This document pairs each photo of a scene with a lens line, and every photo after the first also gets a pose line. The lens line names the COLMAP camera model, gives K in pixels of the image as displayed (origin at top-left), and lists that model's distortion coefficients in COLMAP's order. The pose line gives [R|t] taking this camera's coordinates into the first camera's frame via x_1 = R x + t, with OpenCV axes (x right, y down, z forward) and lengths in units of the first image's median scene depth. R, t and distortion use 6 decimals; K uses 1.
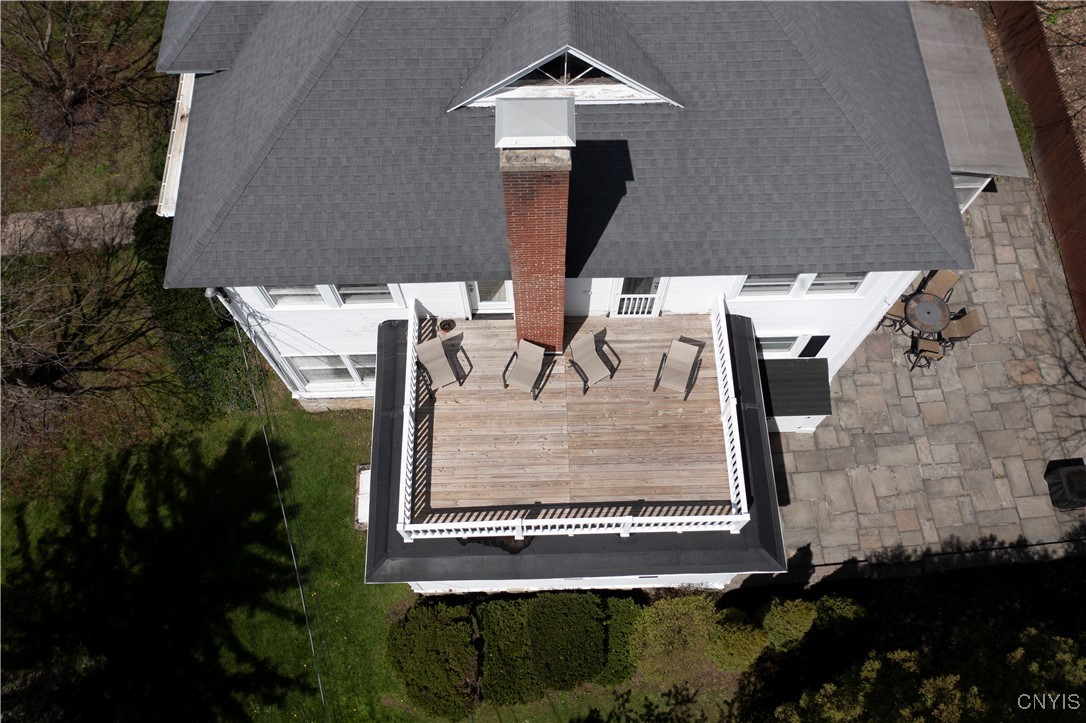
lens RADIAL K [[860.8, 0, 541.7], [0, 860.8, 359.2], [0, 0, 1]] dist [-0.010952, -0.001357]
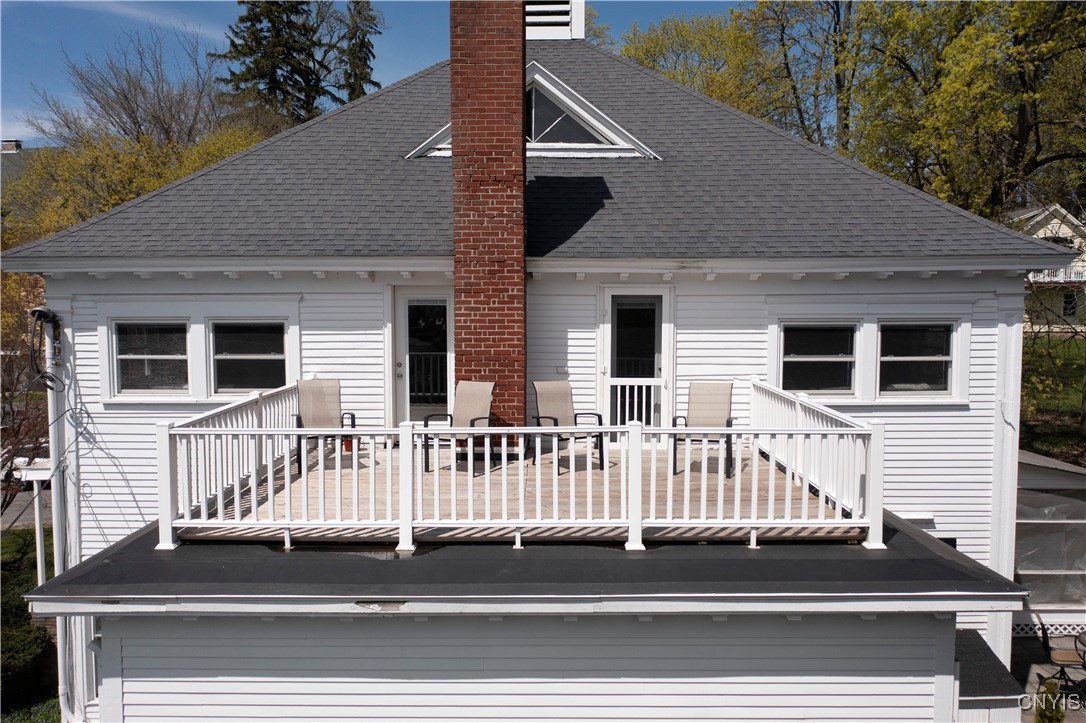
lens RADIAL K [[860.8, 0, 538.4], [0, 860.8, 357.4], [0, 0, 1]] dist [-0.010952, -0.001357]
pose [[0.999517, 0.005425, -0.030600, 0.054332], [-0.029708, 0.455923, -0.889523, 0.541266], [0.009125, 0.890003, 0.455864, 0.667644]]
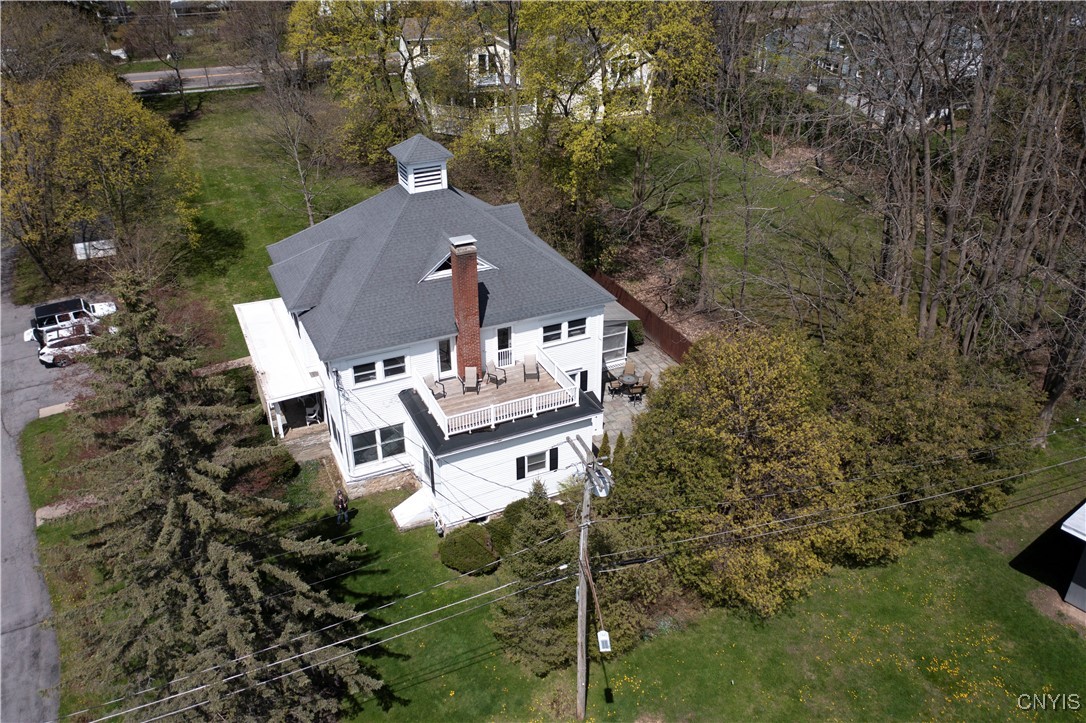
lens RADIAL K [[860.8, 0, 544.1], [0, 860.8, 365.0], [0, 0, 1]] dist [-0.010952, -0.001357]
pose [[0.916841, -0.192385, 0.349845, -0.641651], [0.366580, 0.752808, -0.546717, 1.319388], [-0.158186, 0.629499, 0.760729, -0.827959]]
